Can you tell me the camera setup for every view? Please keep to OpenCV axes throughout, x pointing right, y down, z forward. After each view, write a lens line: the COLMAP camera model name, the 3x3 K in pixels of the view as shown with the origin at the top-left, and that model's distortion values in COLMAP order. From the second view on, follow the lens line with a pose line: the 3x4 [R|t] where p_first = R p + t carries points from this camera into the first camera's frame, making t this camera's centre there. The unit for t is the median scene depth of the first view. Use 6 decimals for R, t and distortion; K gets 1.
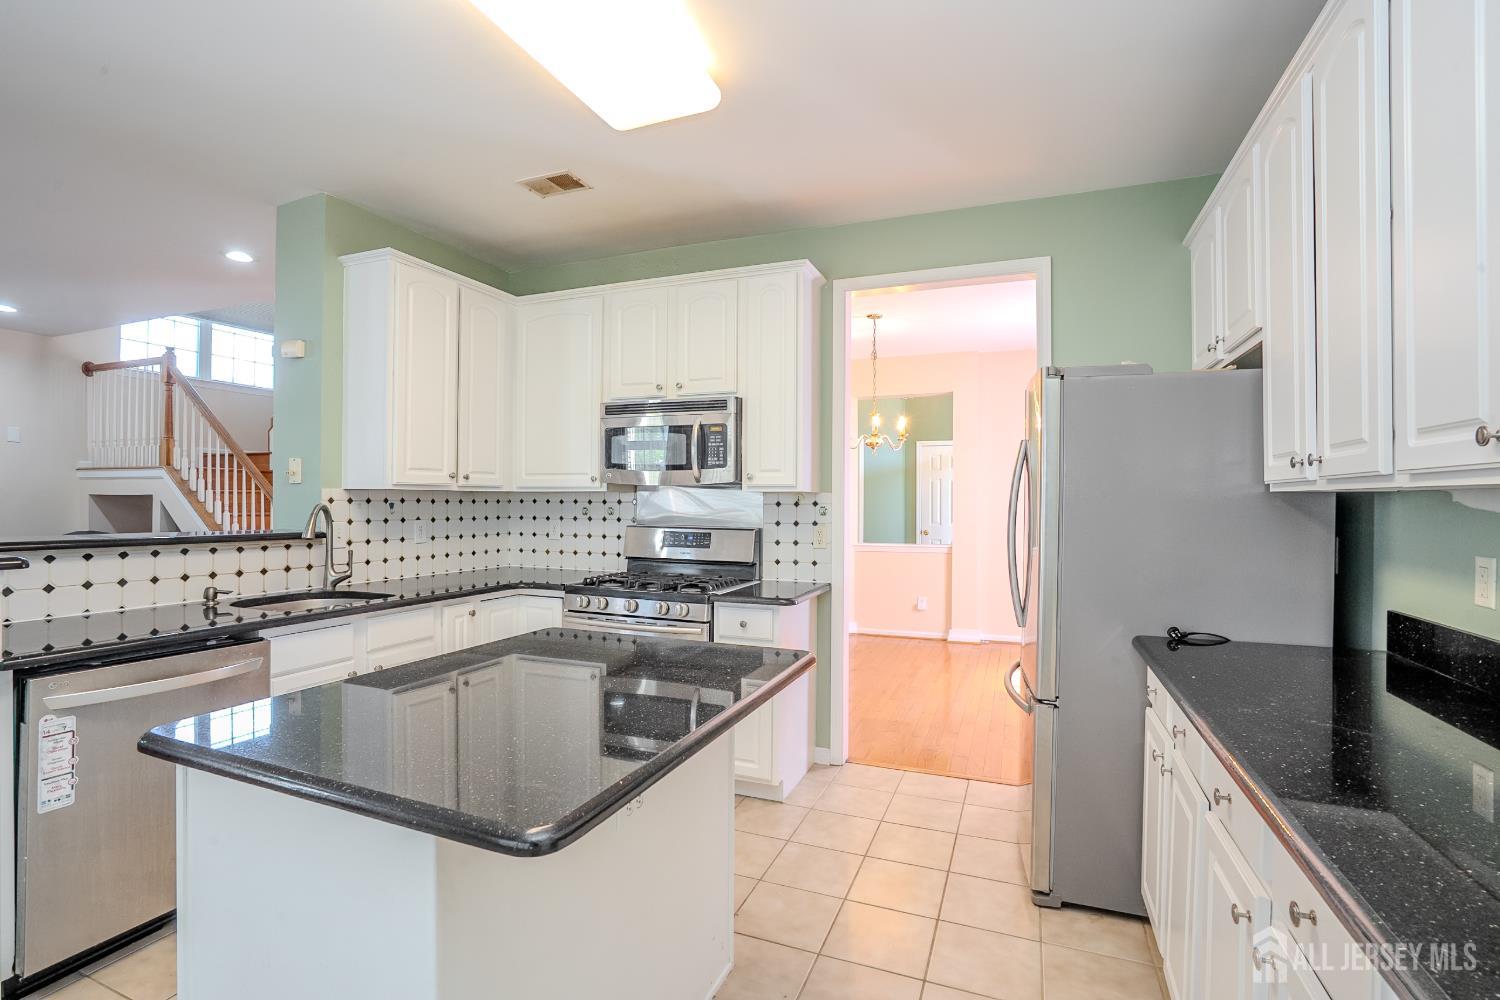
lens RADIAL K [[687.5, 0, 747.0], [0, 687.5, 501.1], [0, 0, 1]] dist [-0.062327, 0.022808]
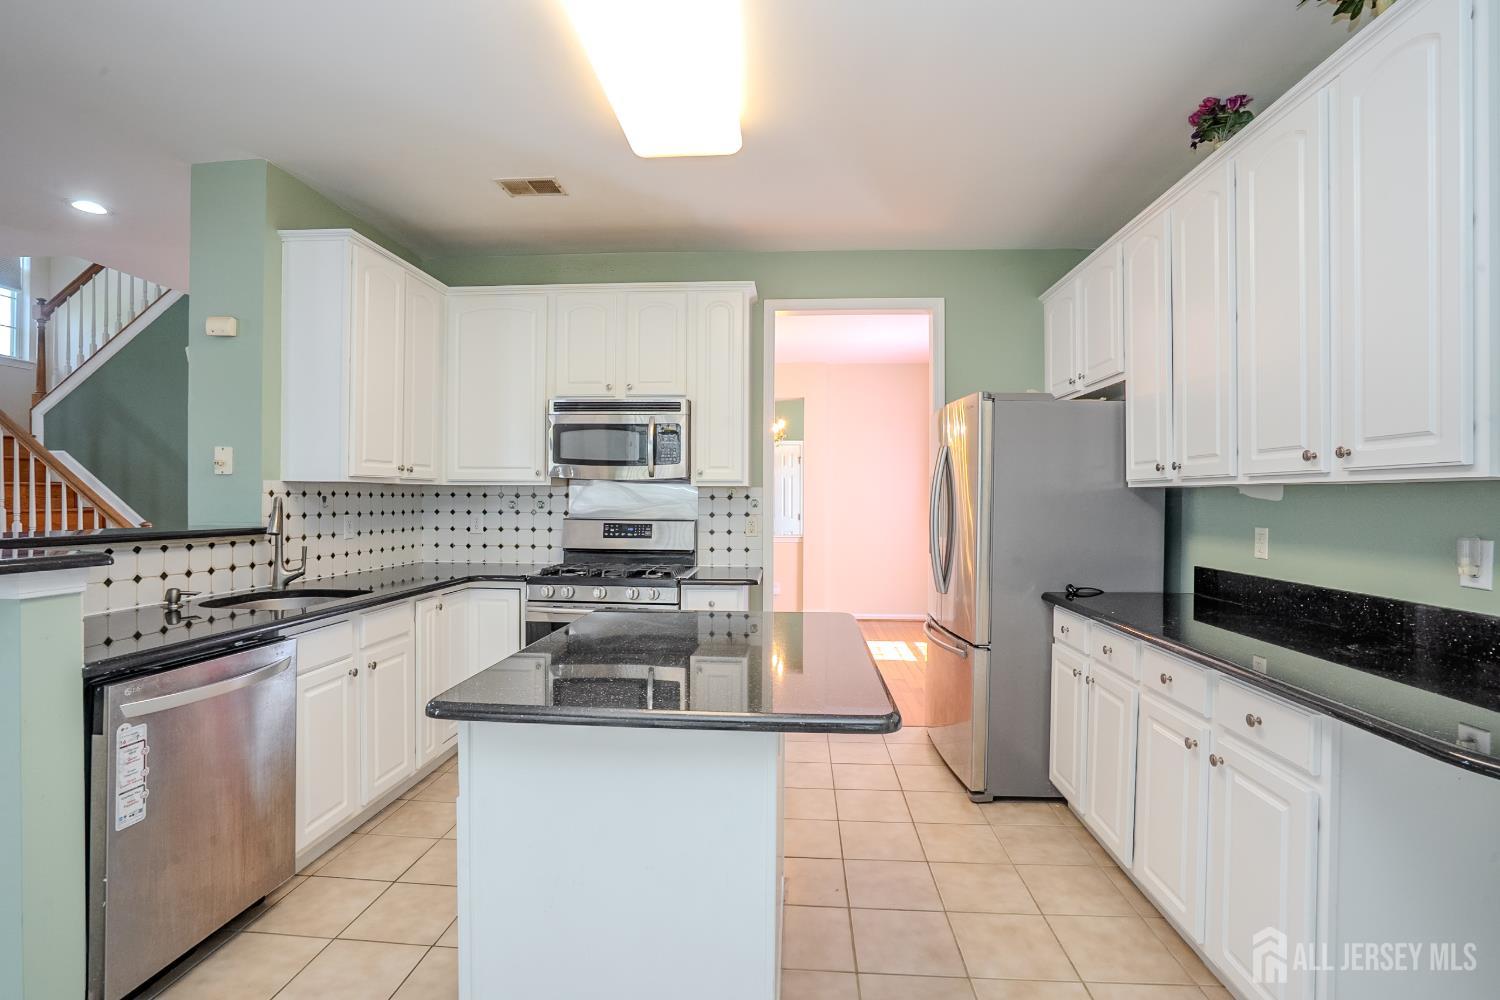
lens RADIAL K [[687.5, 0, 747.0], [0, 687.5, 501.1], [0, 0, 1]] dist [-0.062327, 0.022808]
pose [[0.950045, -0.002016, 0.312107, -0.268682], [0.000231, 0.999983, 0.005755, 0.004360], [-0.312113, -0.005395, 0.950030, -0.075819]]
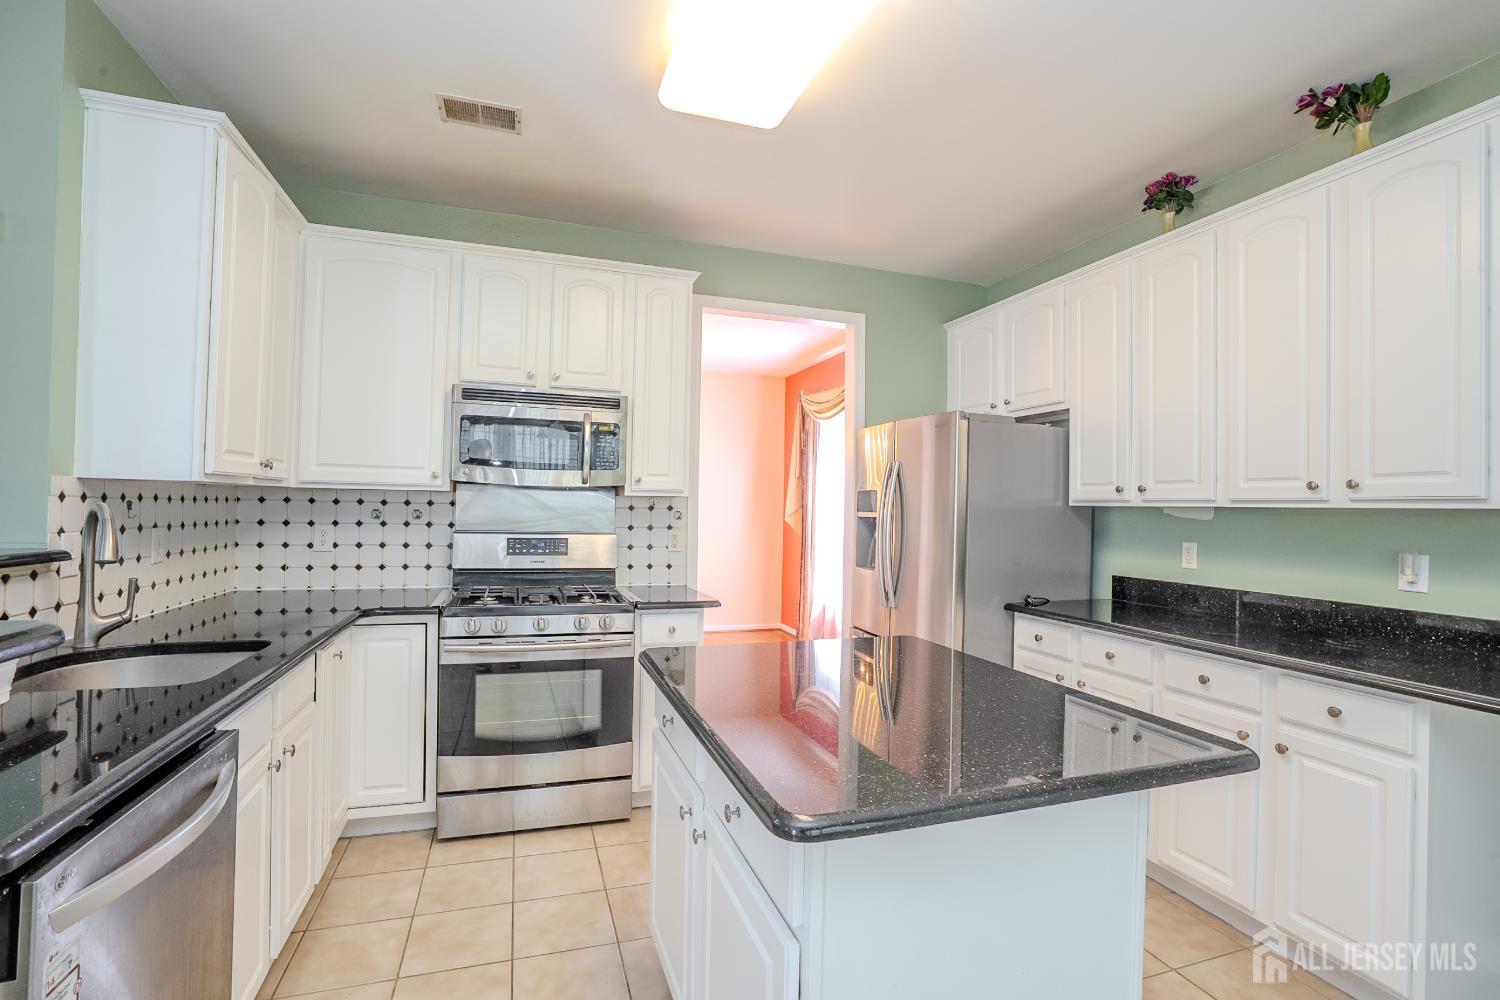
lens RADIAL K [[687.5, 0, 747.0], [0, 687.5, 501.1], [0, 0, 1]] dist [-0.062327, 0.022808]
pose [[0.757408, 0.015018, 0.652769, -0.511047], [-0.014618, 0.999875, -0.006043, -0.002086], [-0.652778, -0.004965, 0.757533, 0.160597]]
